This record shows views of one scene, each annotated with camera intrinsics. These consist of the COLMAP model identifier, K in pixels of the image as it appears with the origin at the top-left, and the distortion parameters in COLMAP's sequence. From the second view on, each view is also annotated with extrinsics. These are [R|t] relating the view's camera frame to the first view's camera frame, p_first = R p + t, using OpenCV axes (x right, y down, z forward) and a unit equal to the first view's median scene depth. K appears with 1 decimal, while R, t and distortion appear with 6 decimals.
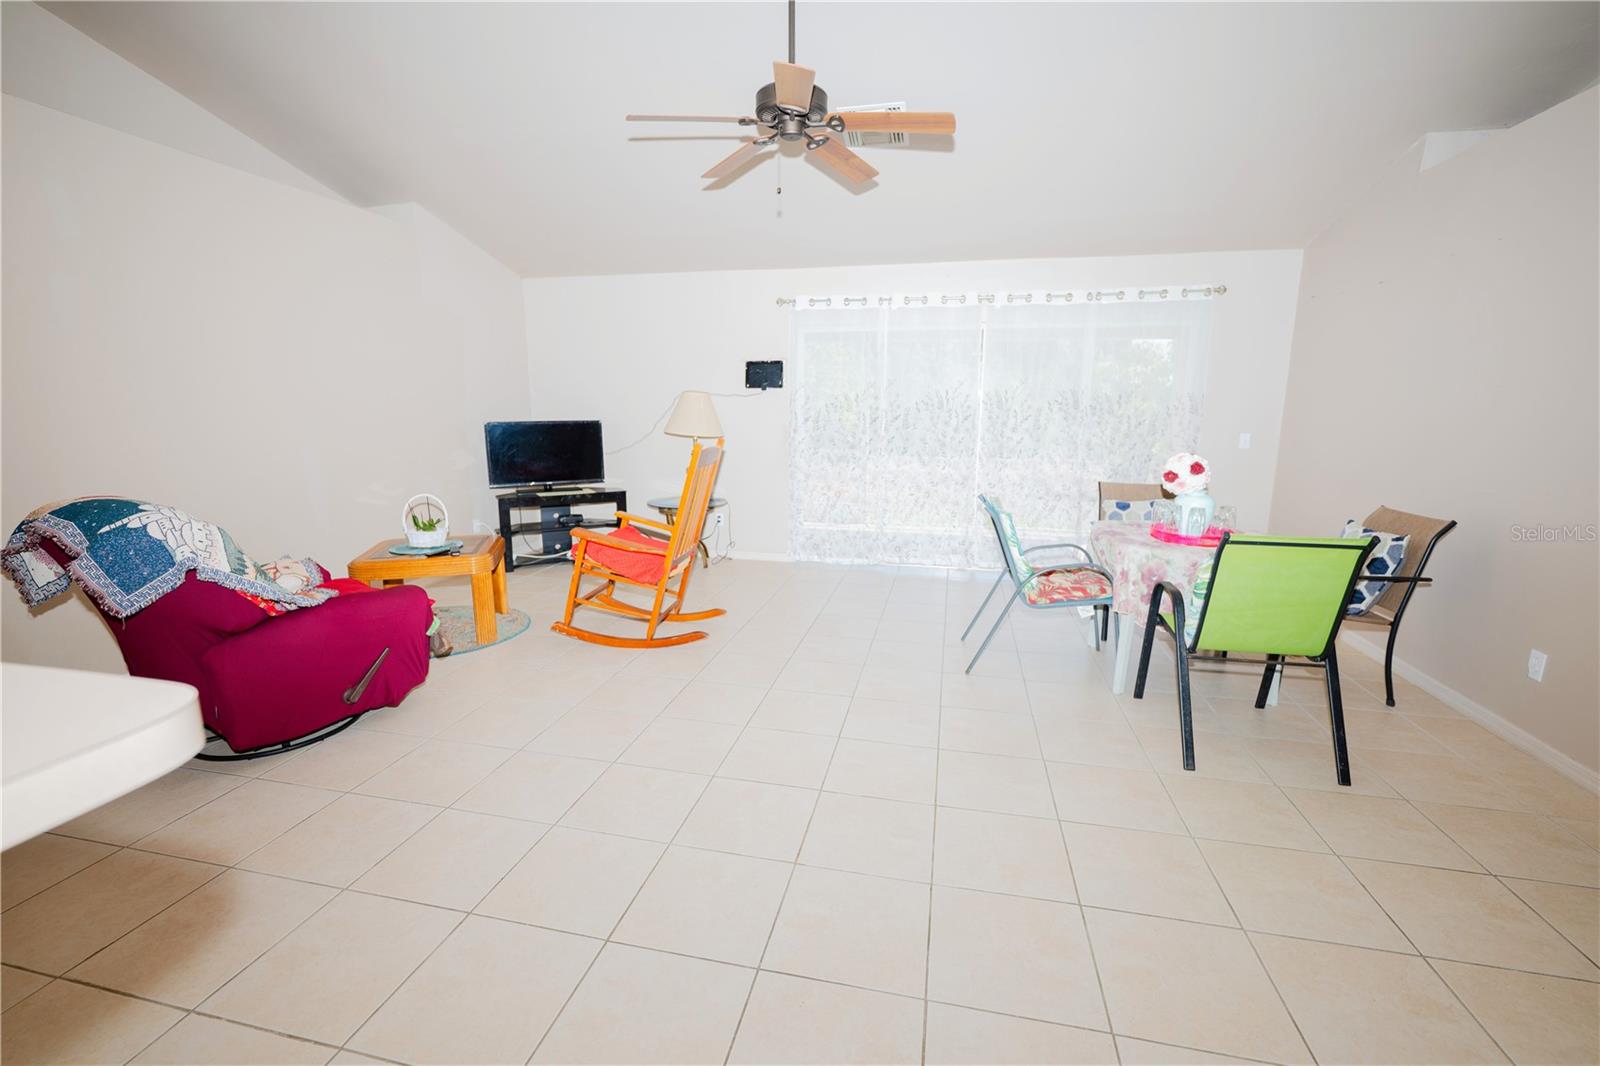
lens RADIAL K [[683.9, 0, 800.0], [0, 683.9, 533.0], [0, 0, 1]] dist [0.000468, -0.000228]
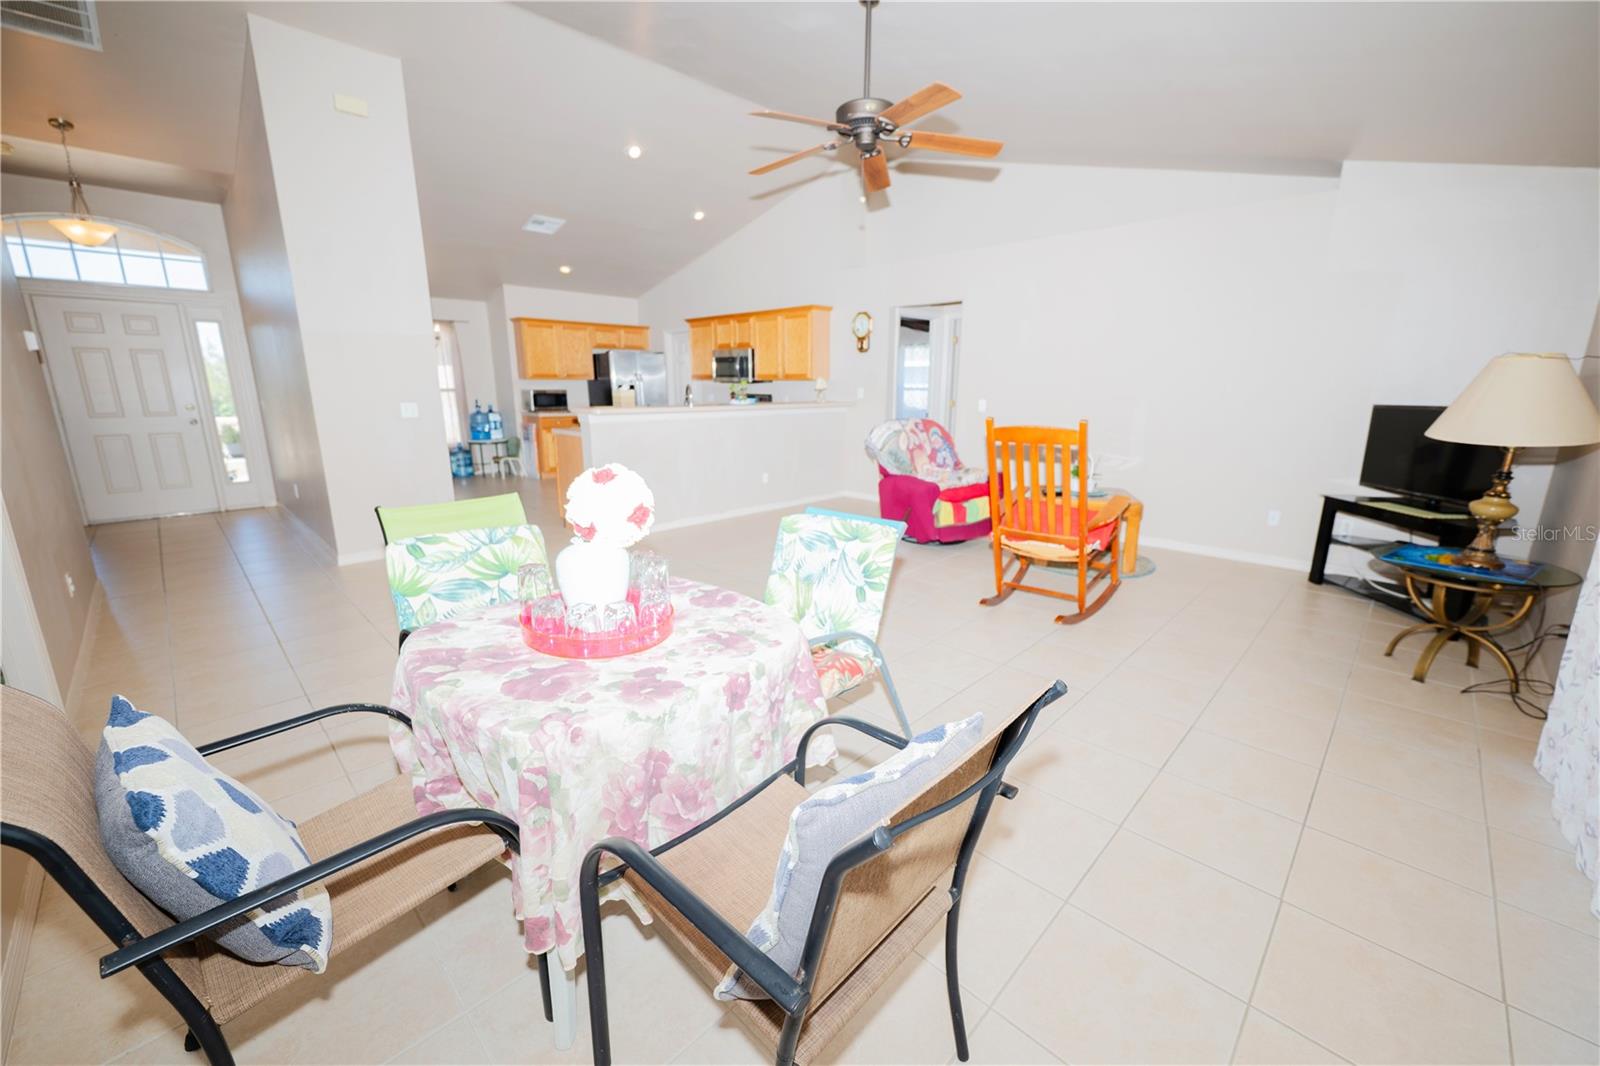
lens RADIAL K [[627.9, 0, 802.1], [0, 627.9, 529.8], [0, 0, 1]] dist [-0.000460, -0.000427]
pose [[-0.527918, 0.187478, -0.828344, 0.755505], [-0.162487, 0.935019, 0.315178, -0.206088], [0.833607, 0.300983, -0.463151, 1.147810]]
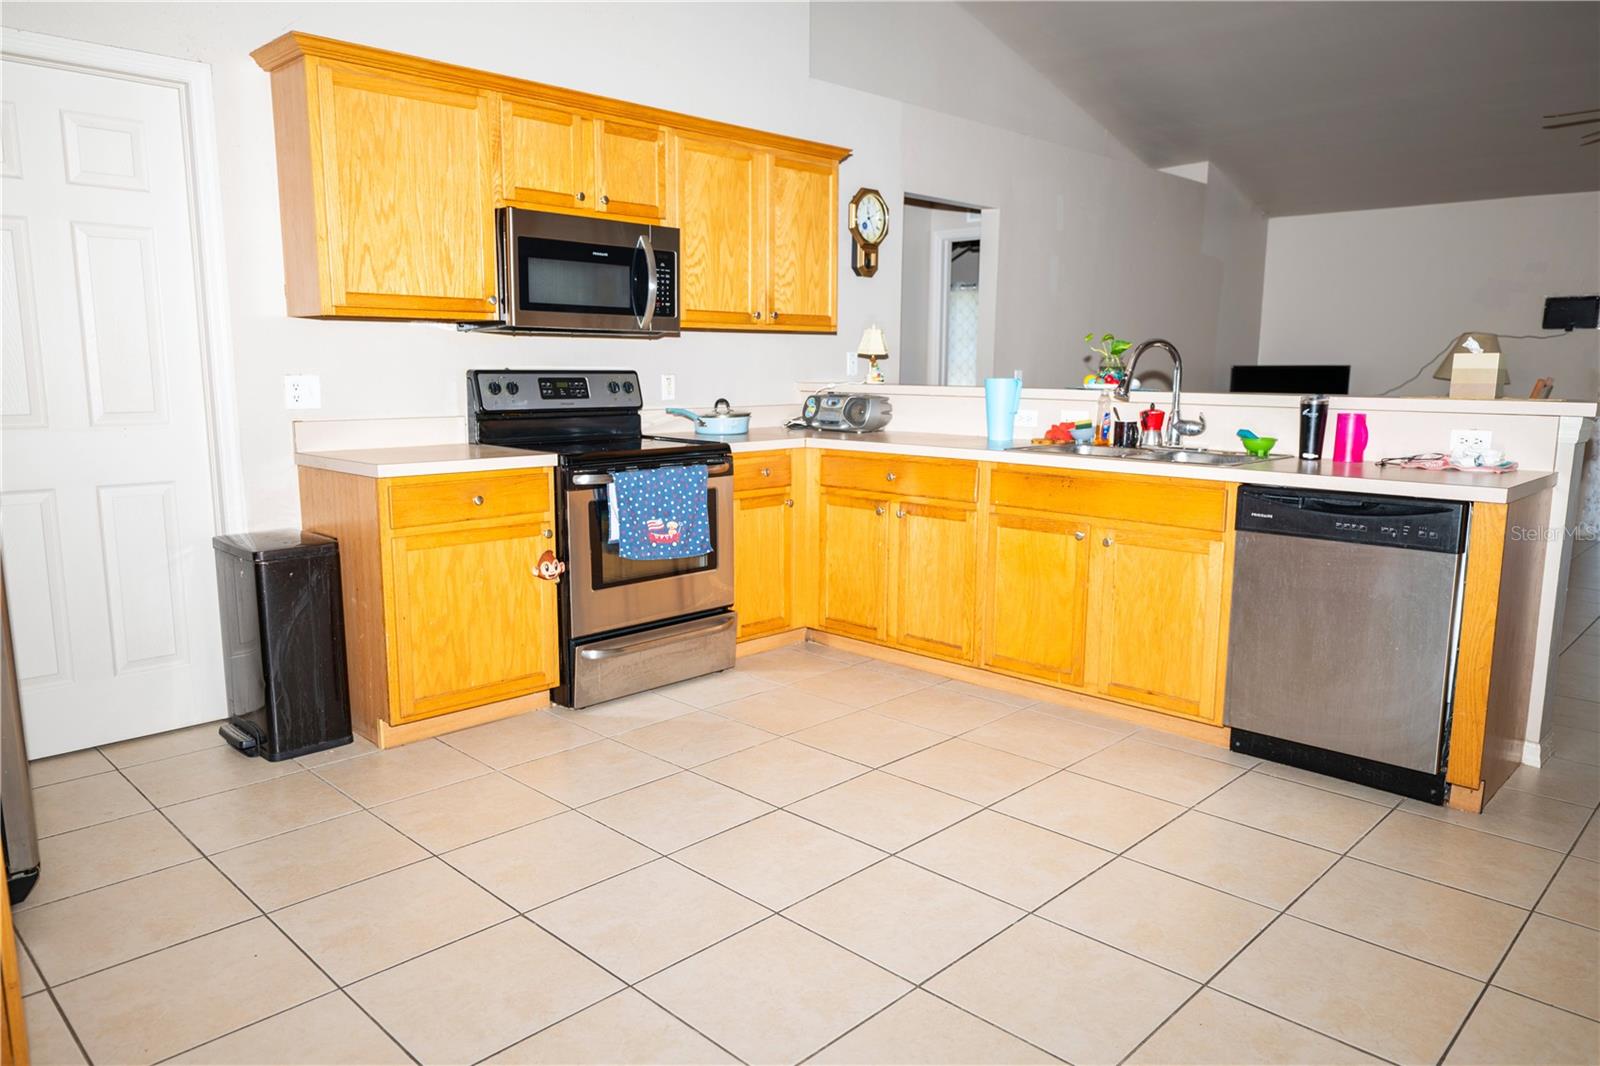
lens RADIAL K [[1071.5, 0, 800.0], [0, 1071.5, 533.0], [0, 0, 1]] dist [-0.001238, -0.001632]
pose [[0.850086, 0.085157, -0.519714, -0.224492], [-0.099824, 0.995005, -0.000245, 0.204068], [0.517097, 0.052088, 0.854340, -0.926281]]
